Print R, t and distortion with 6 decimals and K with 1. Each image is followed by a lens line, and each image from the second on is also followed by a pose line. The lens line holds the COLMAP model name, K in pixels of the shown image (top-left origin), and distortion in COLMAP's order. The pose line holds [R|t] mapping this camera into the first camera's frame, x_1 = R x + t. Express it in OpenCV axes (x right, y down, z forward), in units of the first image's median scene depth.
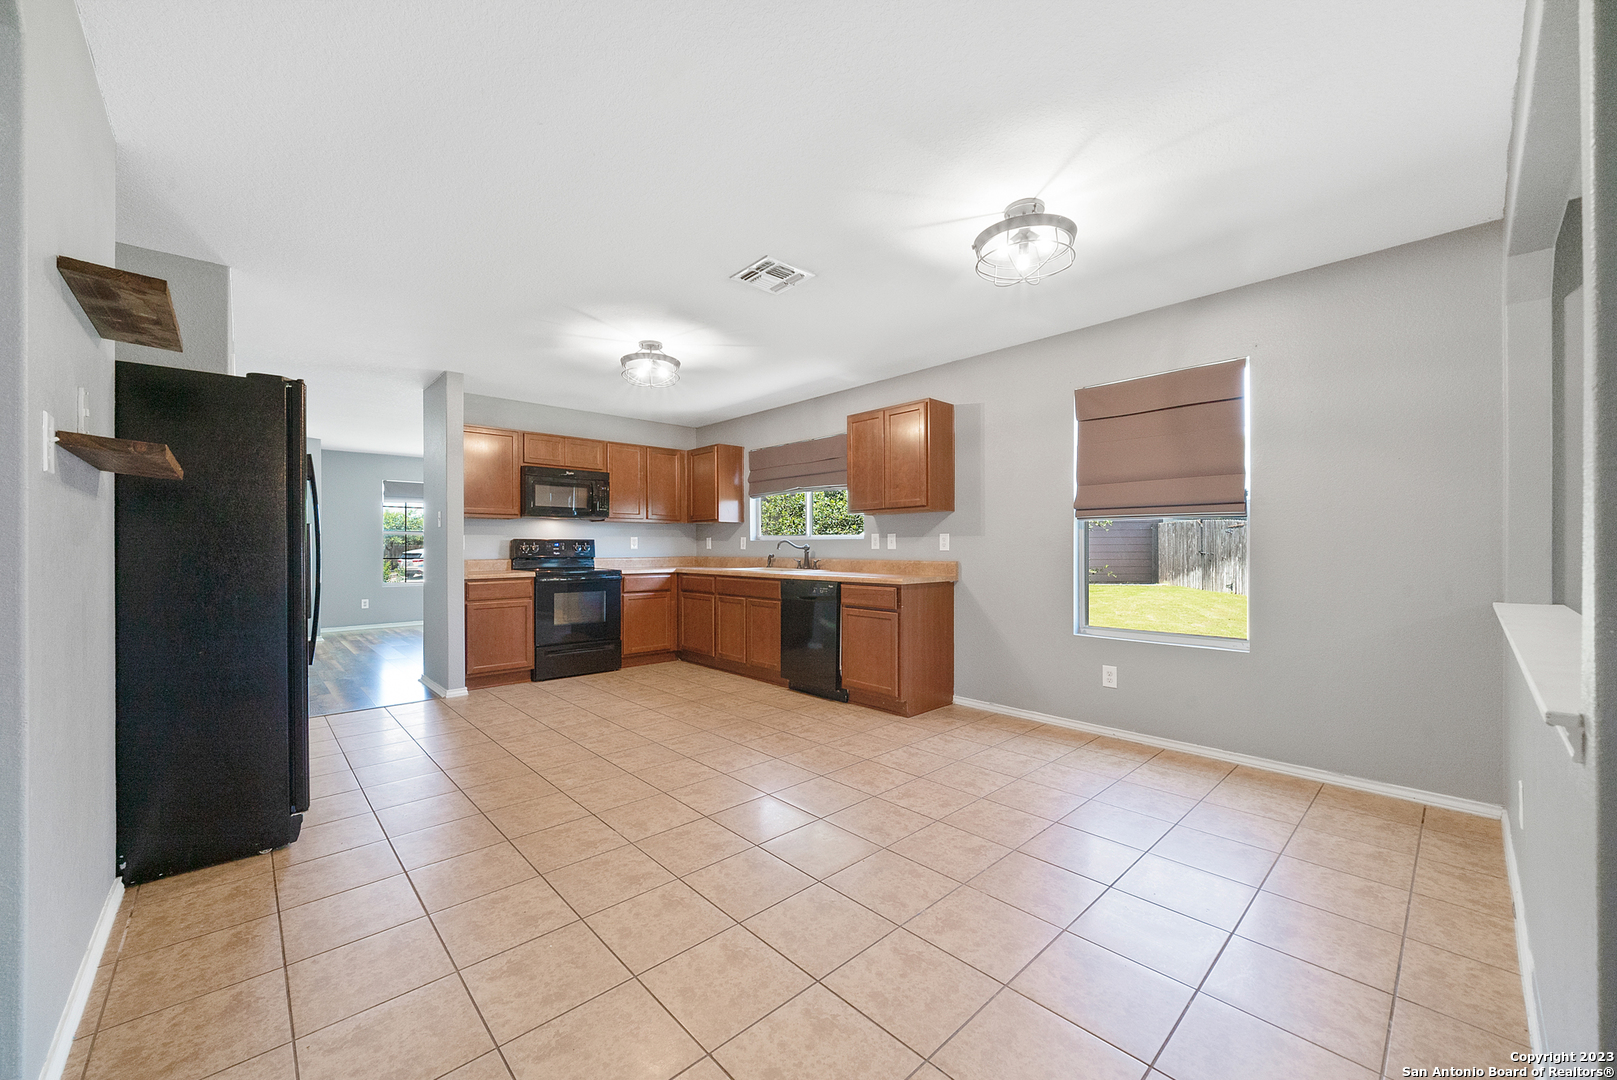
lens RADIAL K [[600.8, 0, 791.9], [0, 600.8, 548.7], [0, 0, 1]] dist [-0.000752, 0.000476]
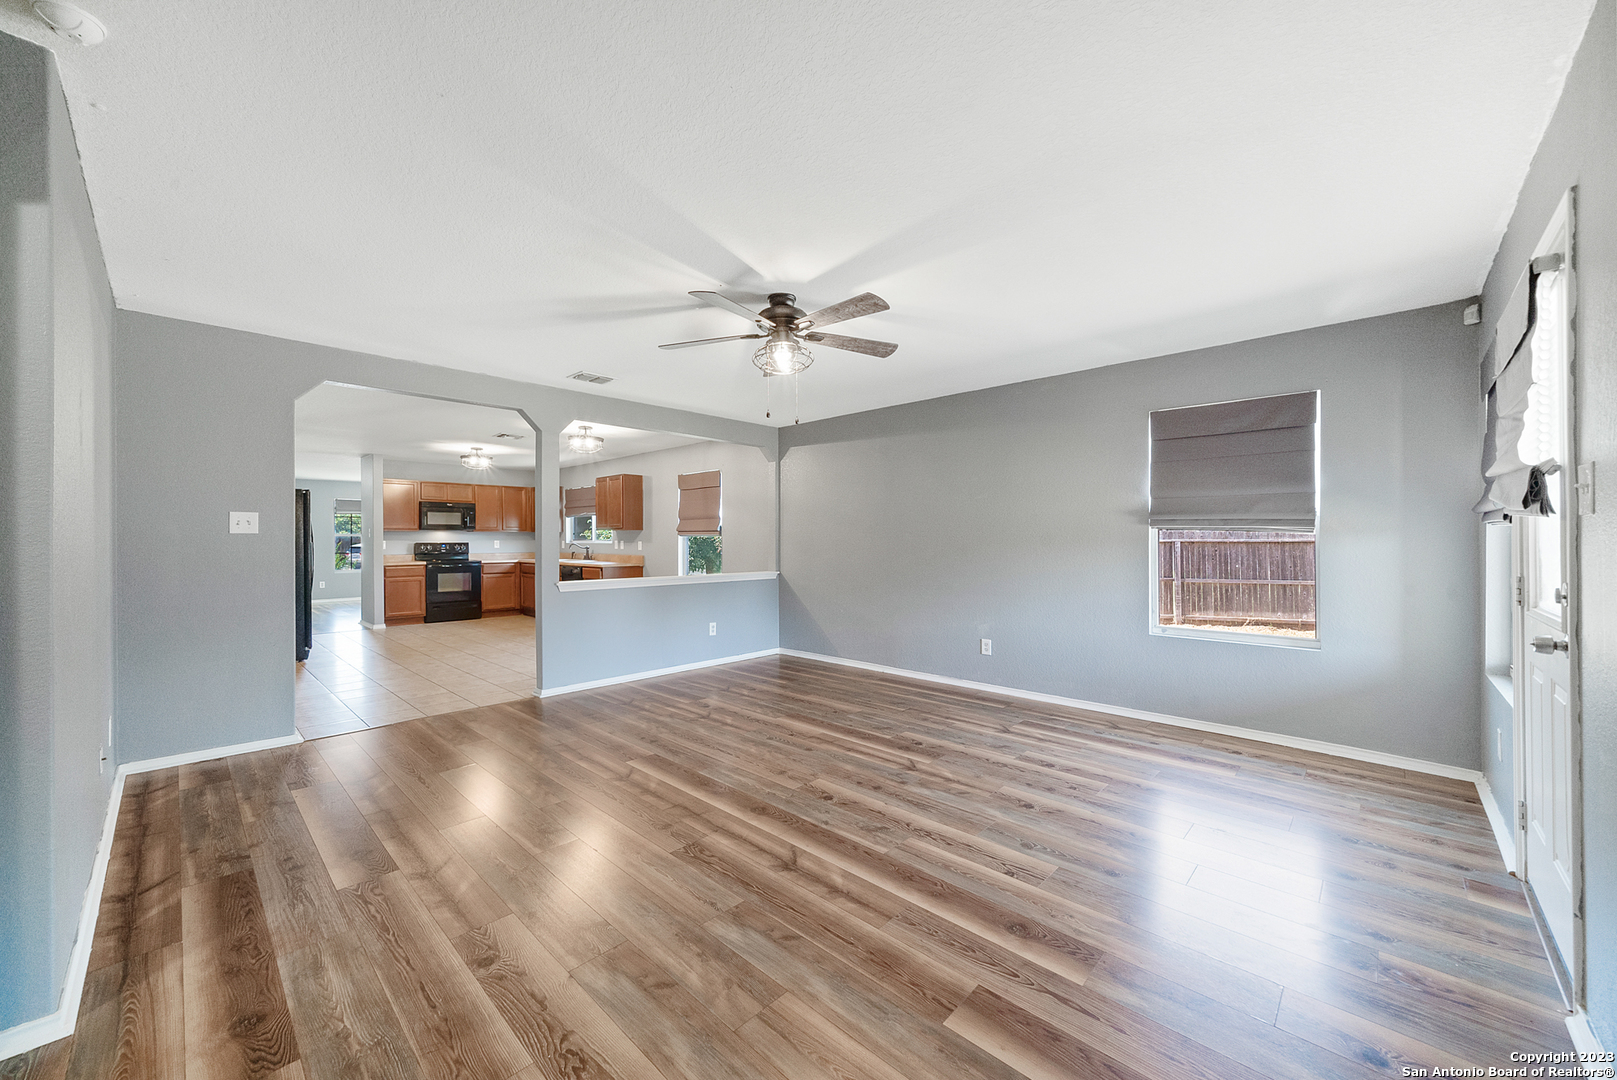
lens RADIAL K [[600.8, 0, 791.7], [0, 600.8, 546.7], [0, 0, 1]] dist [-0.000752, 0.000476]
pose [[0.998320, 0.001031, 0.057940, 0.594094], [-0.001462, 0.999972, 0.007392, -0.021993], [-0.057930, -0.007464, 0.998293, -0.905194]]
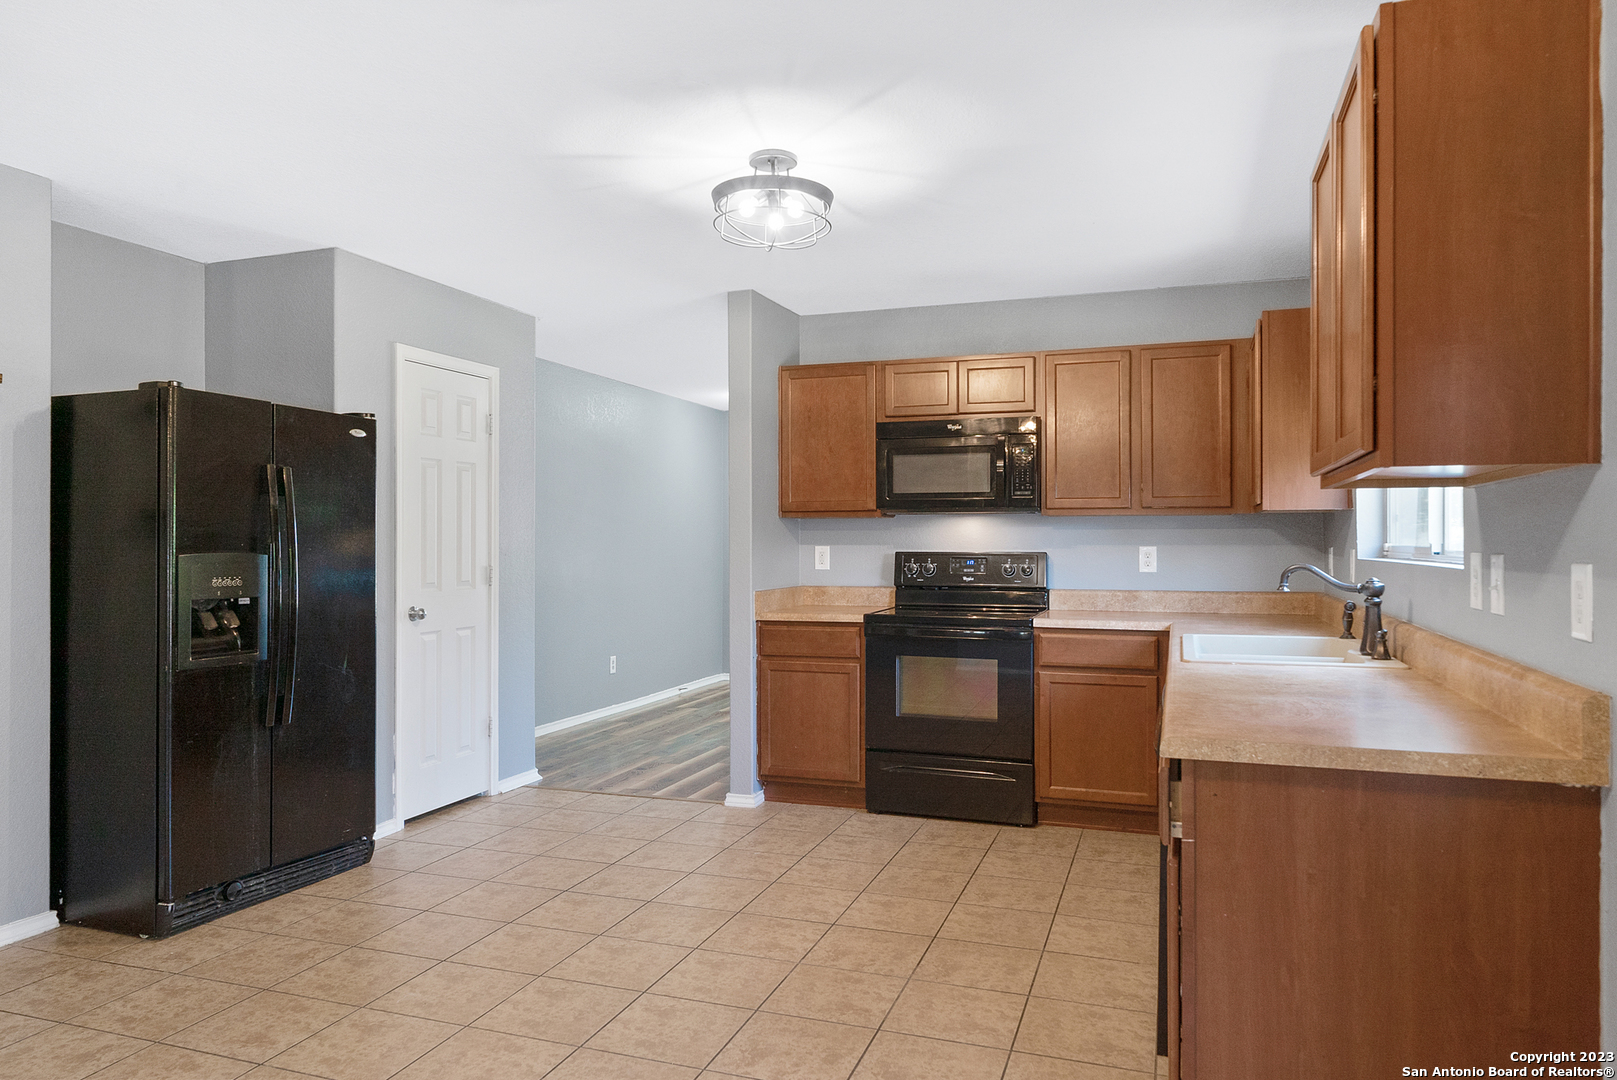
lens RADIAL K [[1057.9, 0, 811.0], [0, 1057.9, 544.3], [0, 0, 1]] dist [0.003874, -0.004628]
pose [[0.482297, 0.004076, -0.875998, 0.434477], [-0.002337, 0.999992, 0.003366, -0.031016], [0.876005, 0.000423, 0.482303, 0.525486]]
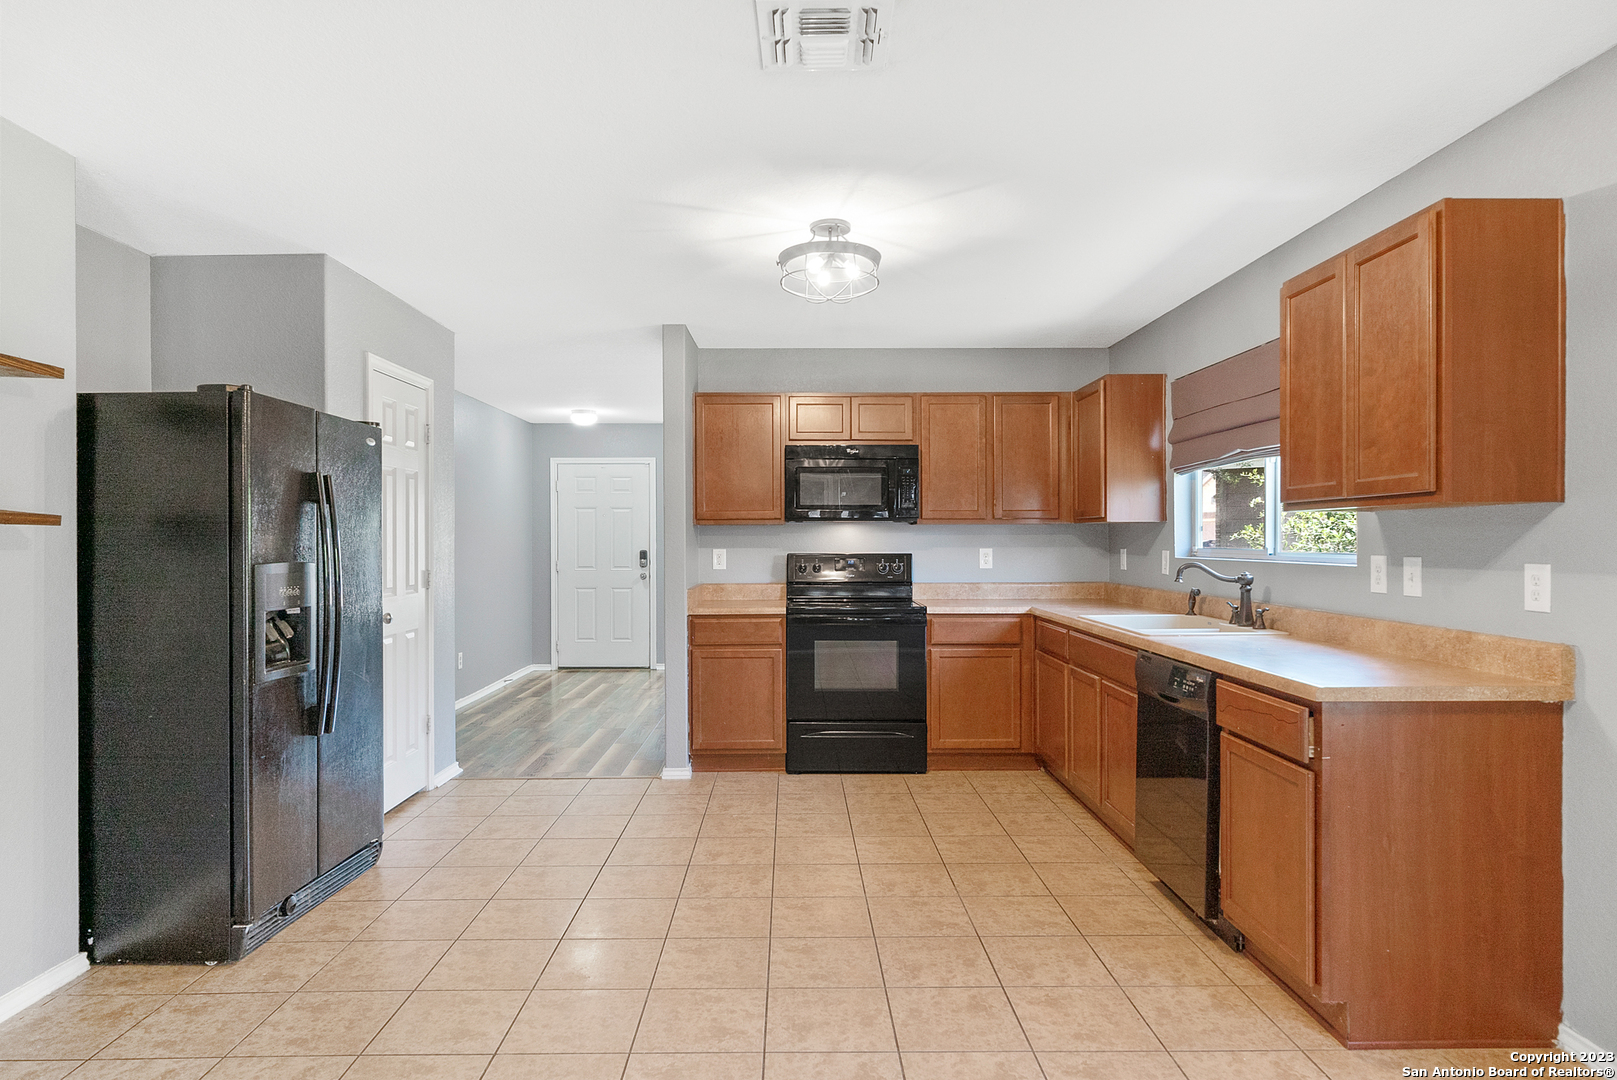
lens RADIAL K [[927.0, 0, 808.6], [0, 927.0, 545.9], [0, 0, 1]] dist [0.000279, 0.004459]
pose [[0.751556, 0.004863, -0.659651, 0.276271], [-0.000260, 0.999975, 0.007076, -0.037316], [0.659669, -0.005147, 0.751538, 0.278048]]
